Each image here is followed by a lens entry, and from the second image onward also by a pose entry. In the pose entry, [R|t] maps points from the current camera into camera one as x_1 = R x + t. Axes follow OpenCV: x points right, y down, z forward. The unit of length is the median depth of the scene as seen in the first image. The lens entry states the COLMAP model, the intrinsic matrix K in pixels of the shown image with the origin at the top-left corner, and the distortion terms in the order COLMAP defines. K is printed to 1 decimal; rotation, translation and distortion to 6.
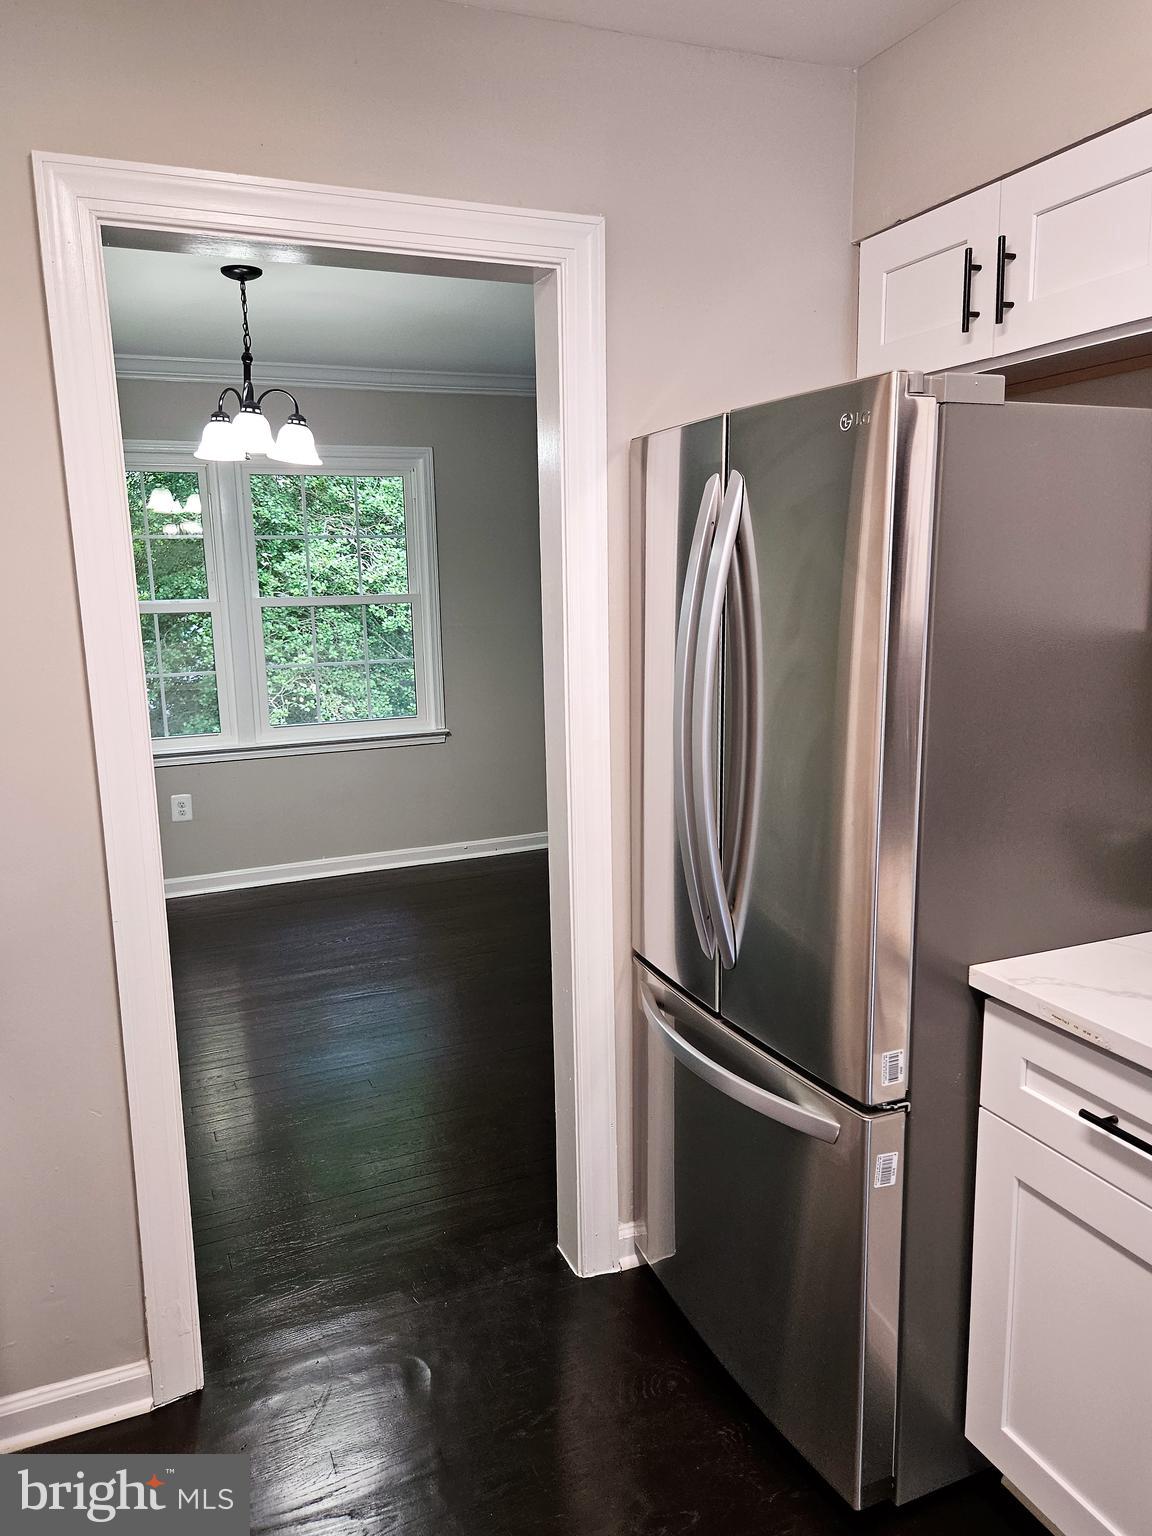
lens RADIAL K [[1064.9, 0, 537.6], [0, 1064.9, 771.8], [0, 0, 1]] dist [0.032291, 0.001880]
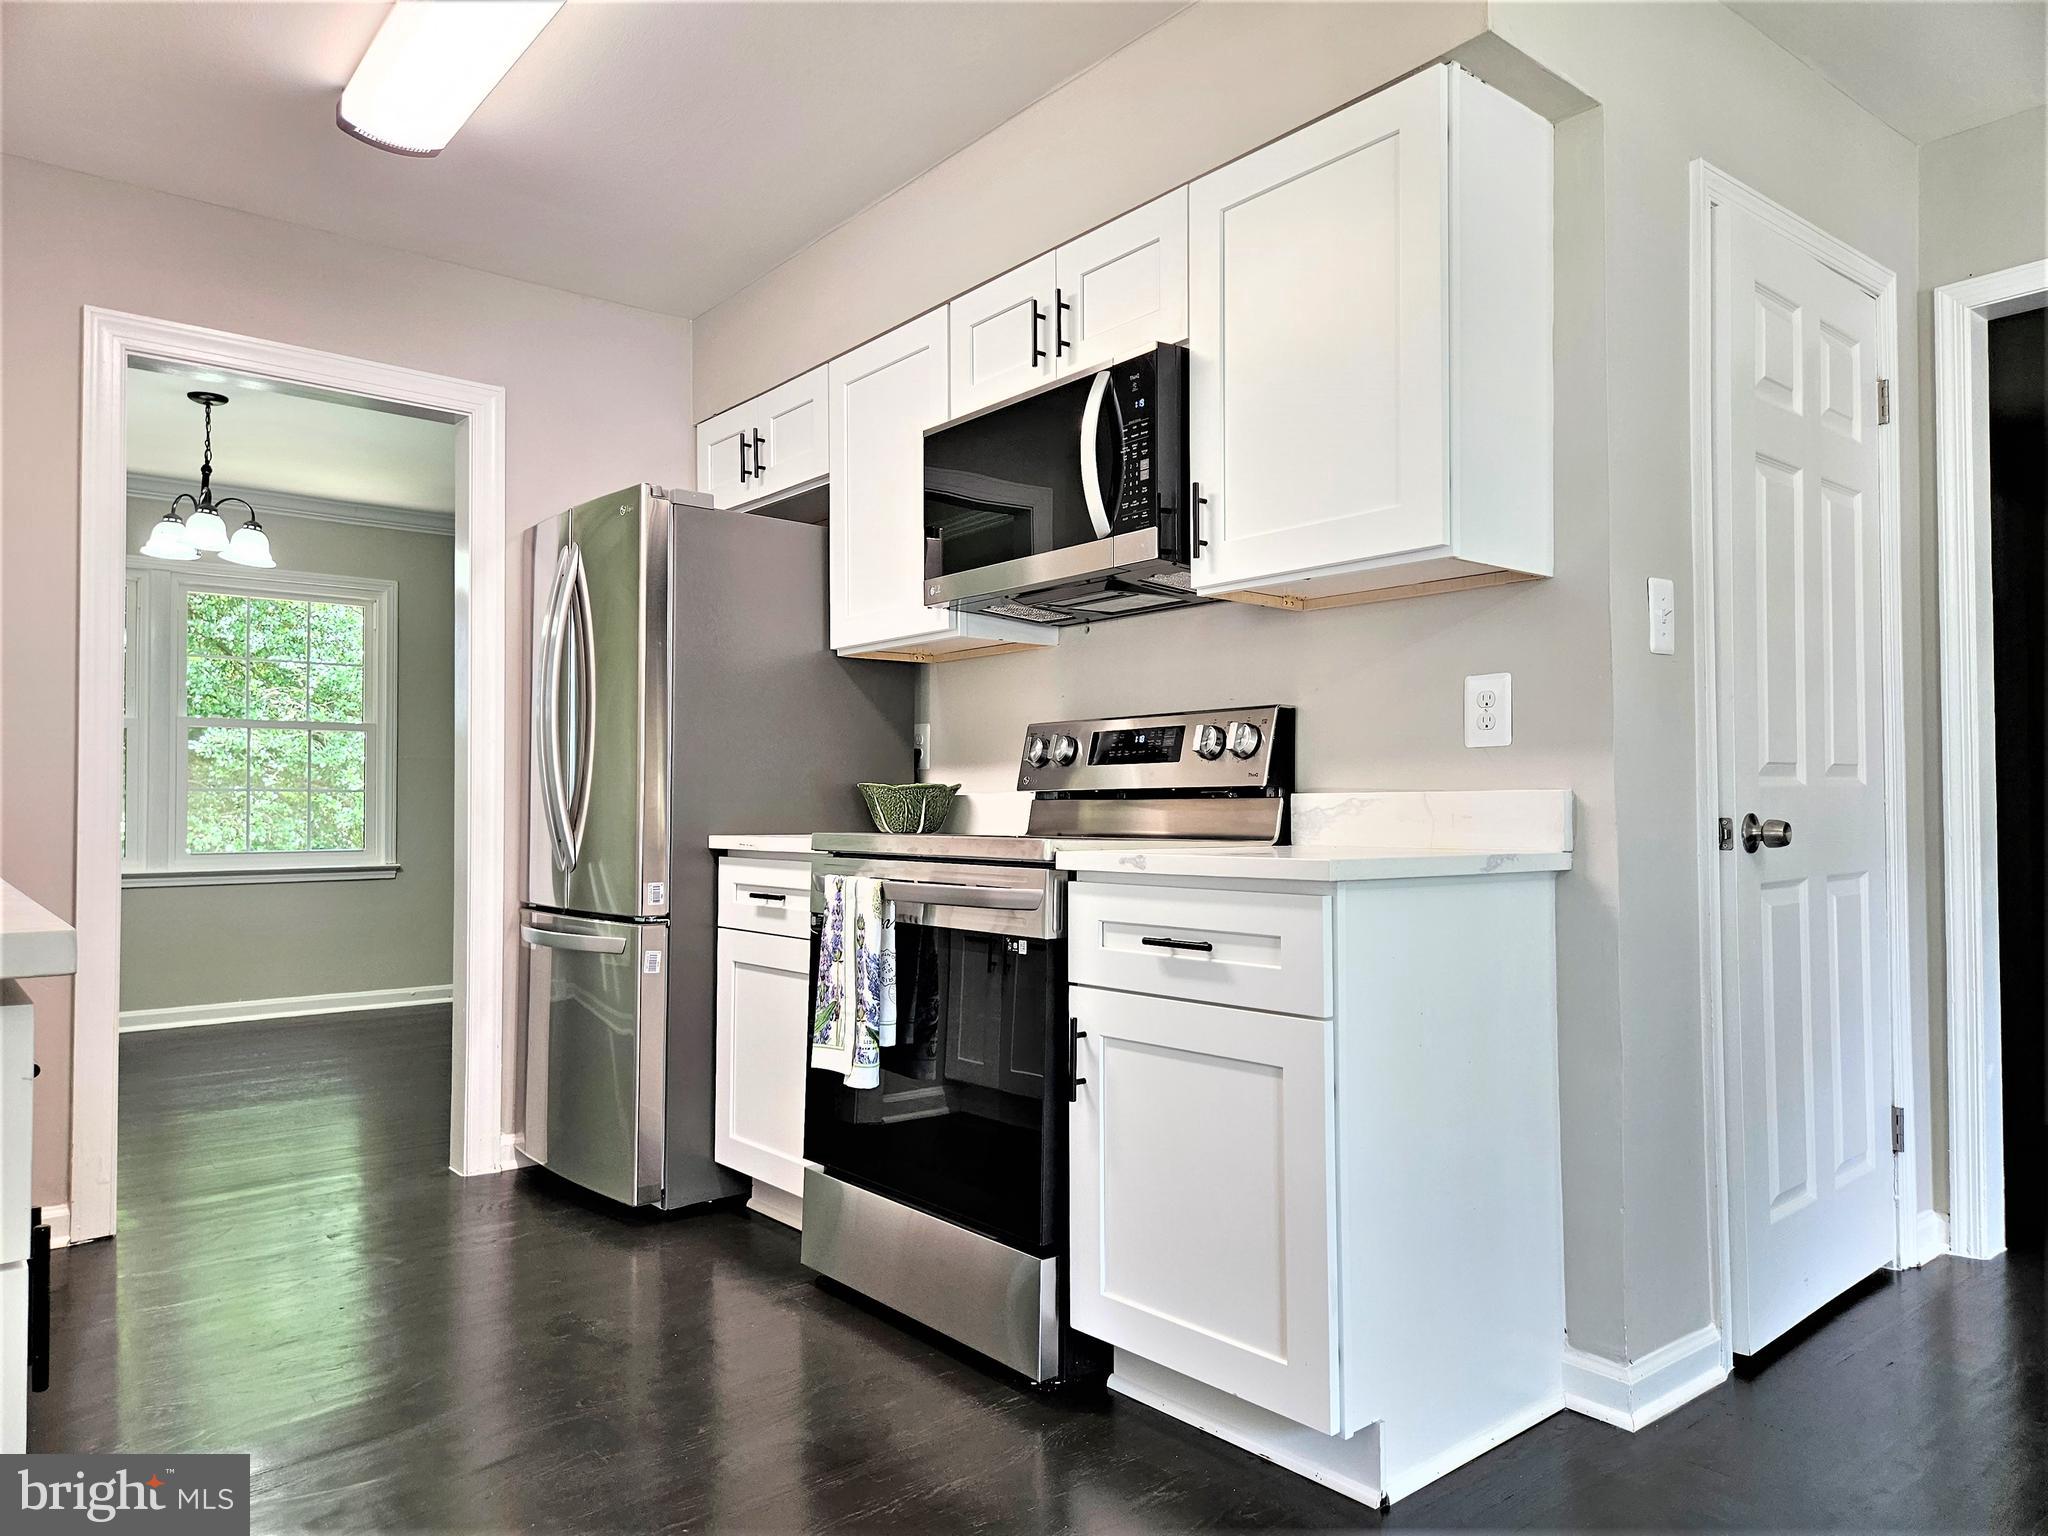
lens RADIAL K [[1406.7, 0, 1023.1], [0, 1406.7, 780.0], [0, 0, 1]] dist [0.067904, -0.064928]
pose [[0.954796, 0.028471, 0.295897, 0.179796], [0.037419, 0.975973, -0.214652, 0.467657], [-0.294899, 0.216021, 0.930790, -0.936913]]
